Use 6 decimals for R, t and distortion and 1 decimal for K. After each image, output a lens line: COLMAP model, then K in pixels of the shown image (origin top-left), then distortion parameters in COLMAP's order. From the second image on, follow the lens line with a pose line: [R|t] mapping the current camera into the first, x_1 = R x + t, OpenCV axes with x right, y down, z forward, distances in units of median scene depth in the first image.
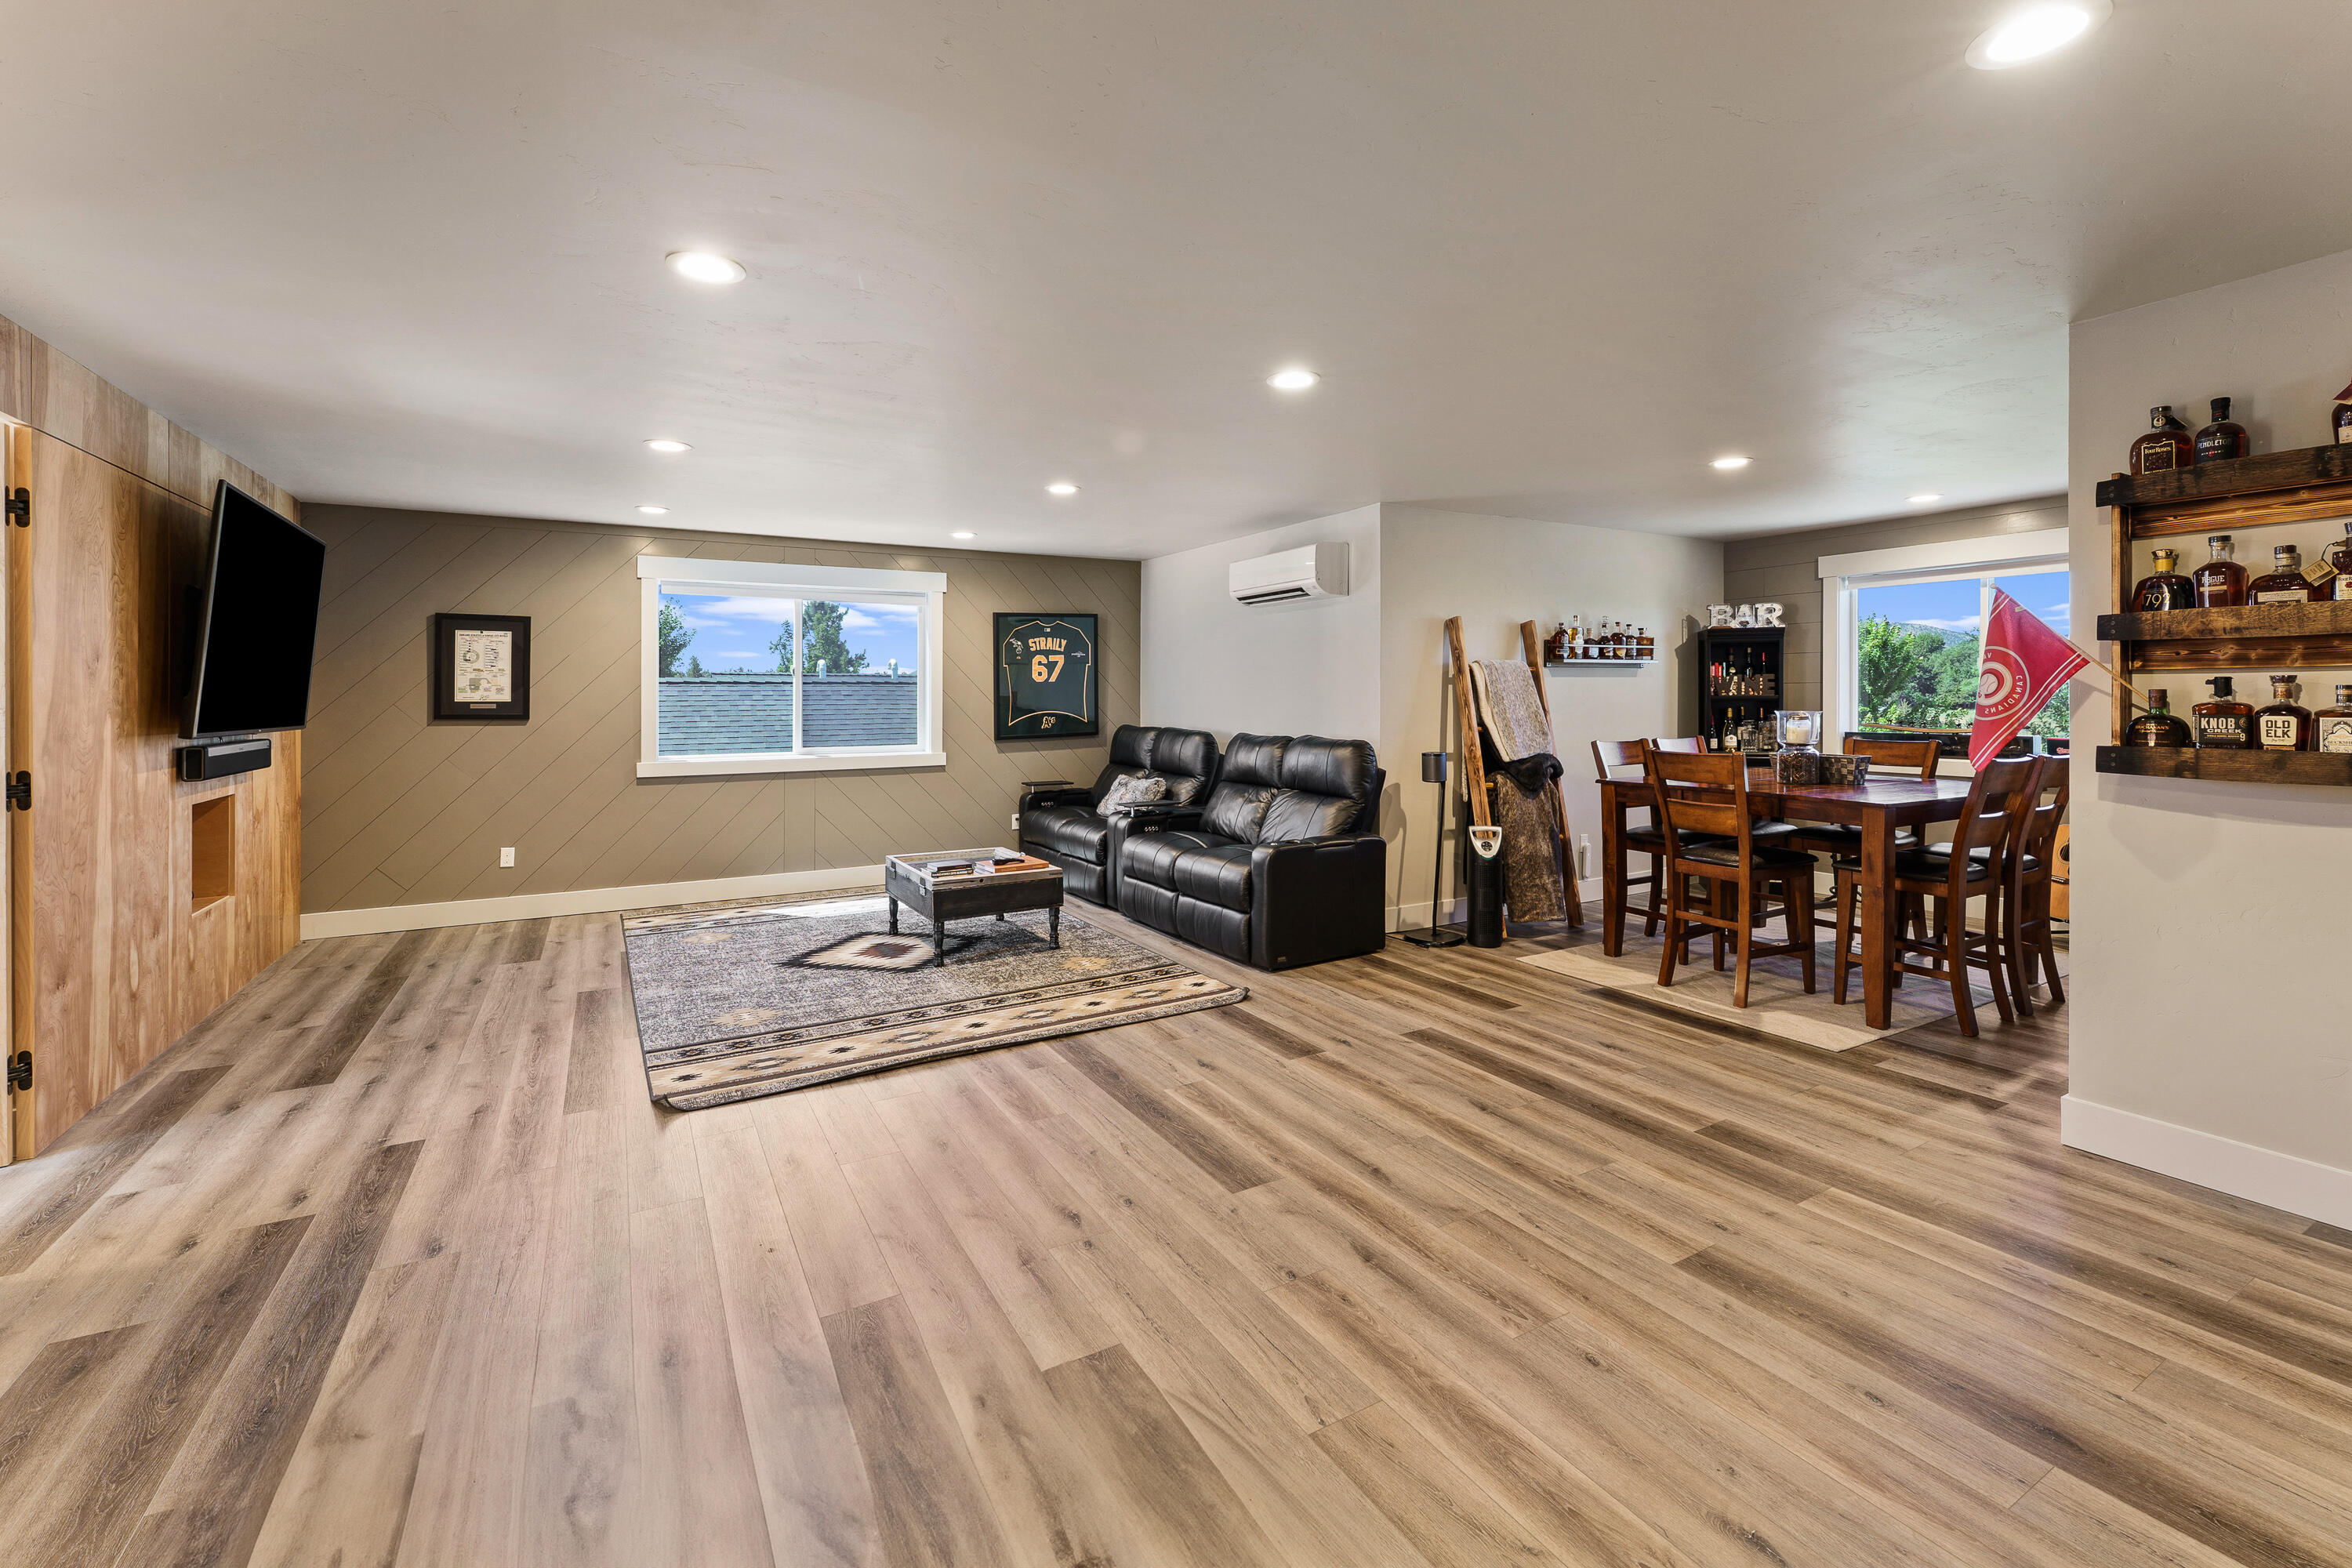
lens RADIAL K [[959.6, 0, 1173.5], [0, 959.6, 703.4], [0, 0, 1]] dist [0.000308, -0.000023]
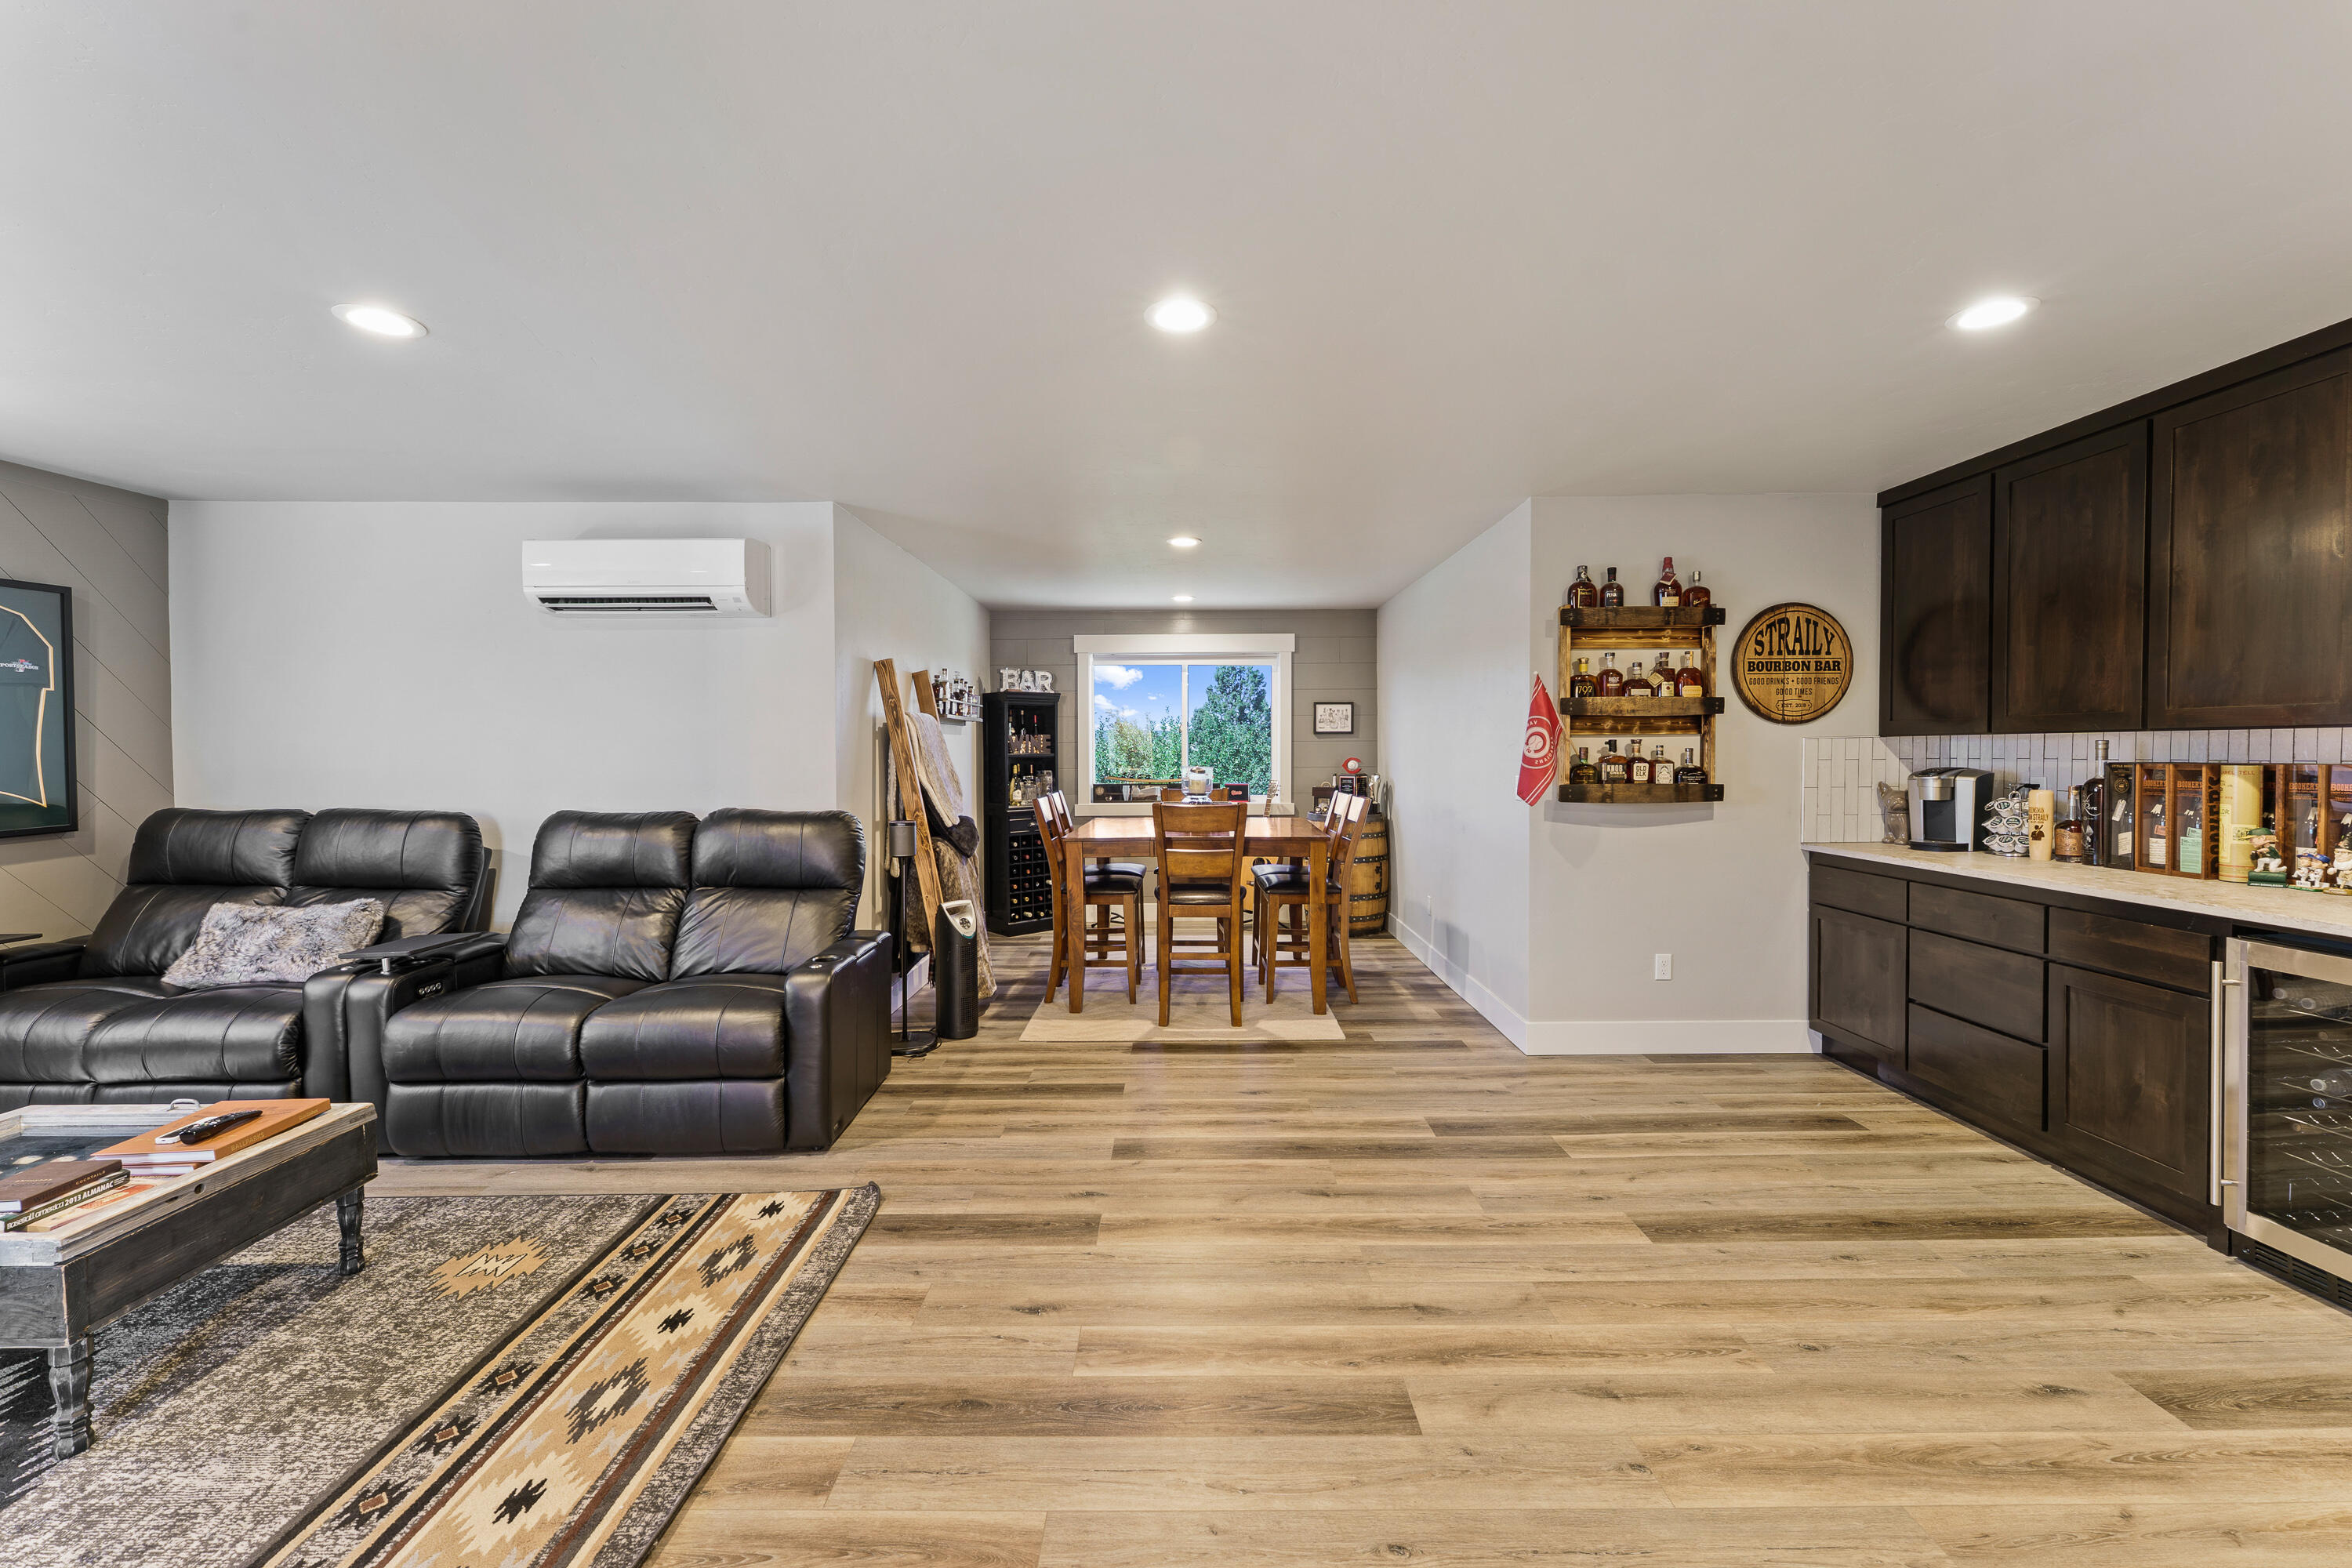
lens RADIAL K [[936.0, 0, 1176.0], [0, 936.0, 784.0], [0, 0, 1]] dist [0.002233, -0.000006]
pose [[0.505758, -0.027112, 0.862249, -0.424195], [0.008494, 0.999614, 0.026448, -0.000532], [-0.862634, -0.006052, 0.505793, 0.542774]]
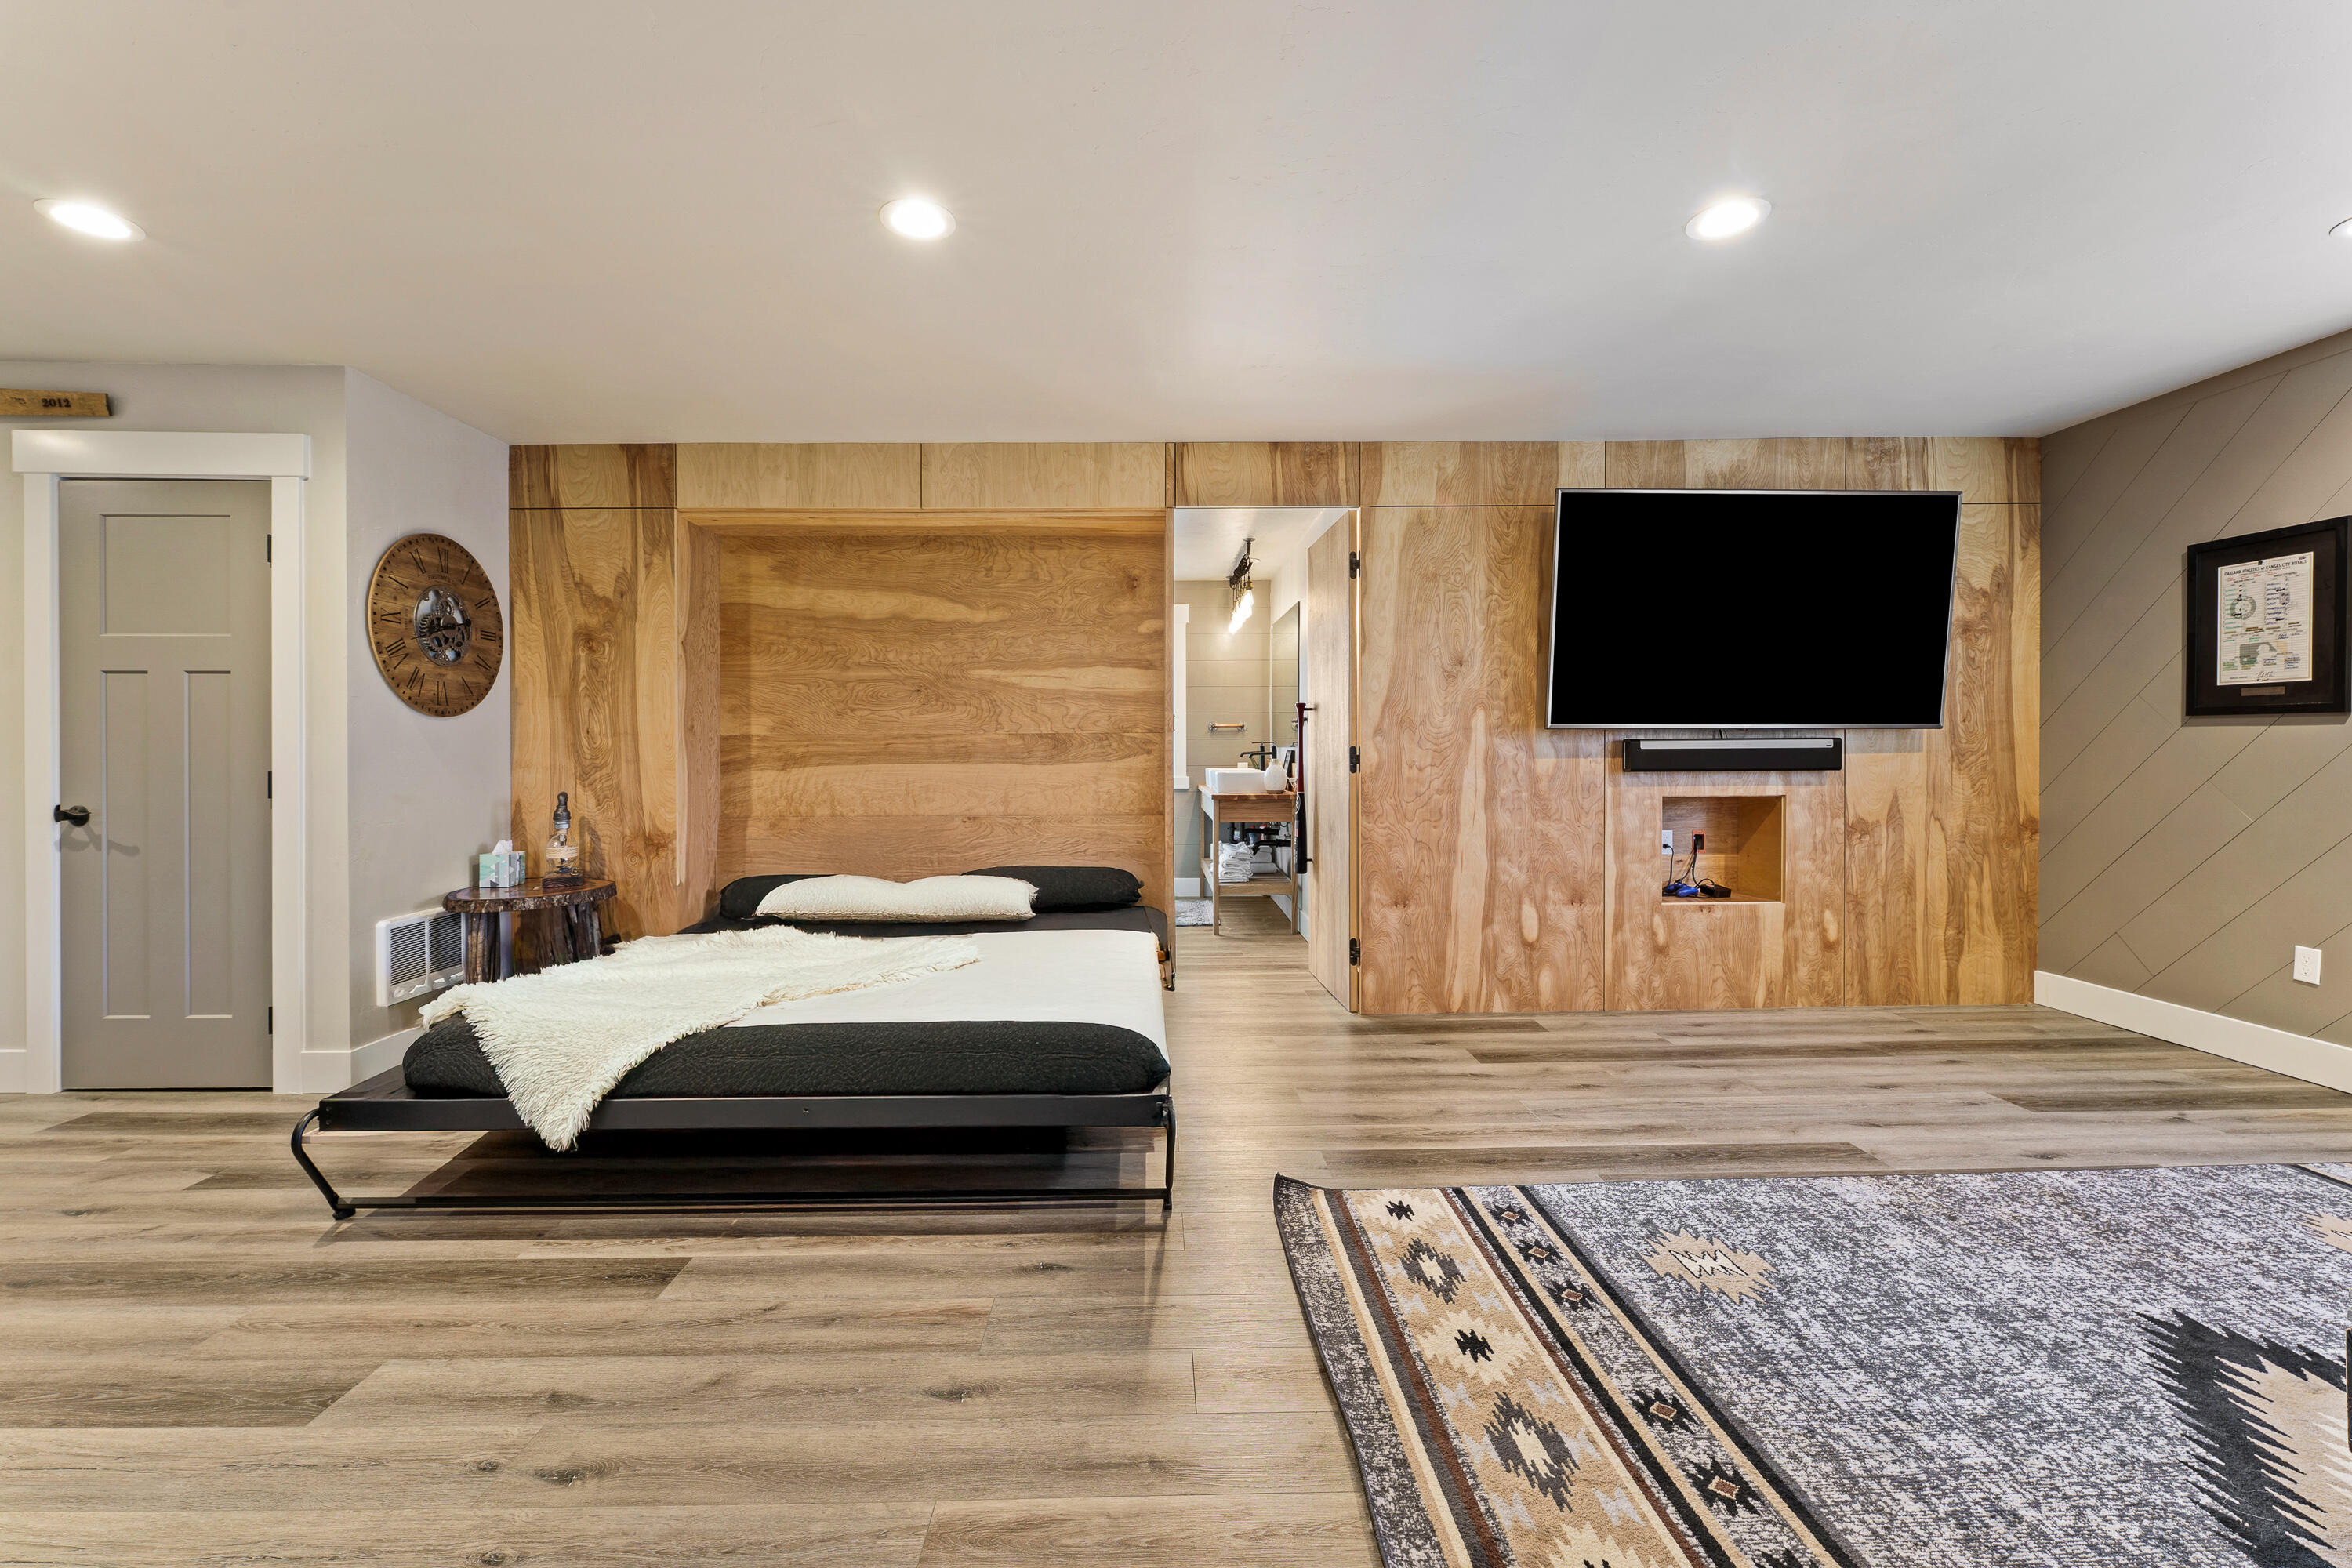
lens RADIAL K [[953.5, 0, 1161.9], [0, 953.5, 738.6], [0, 0, 1]] dist [0.024100, 0.000035]
pose [[-0.493133, -0.000452, -0.869954, 0.154340], [0.002476, 0.999995, -0.001923, 0.042764], [0.869950, -0.003102, -0.493130, 1.015621]]
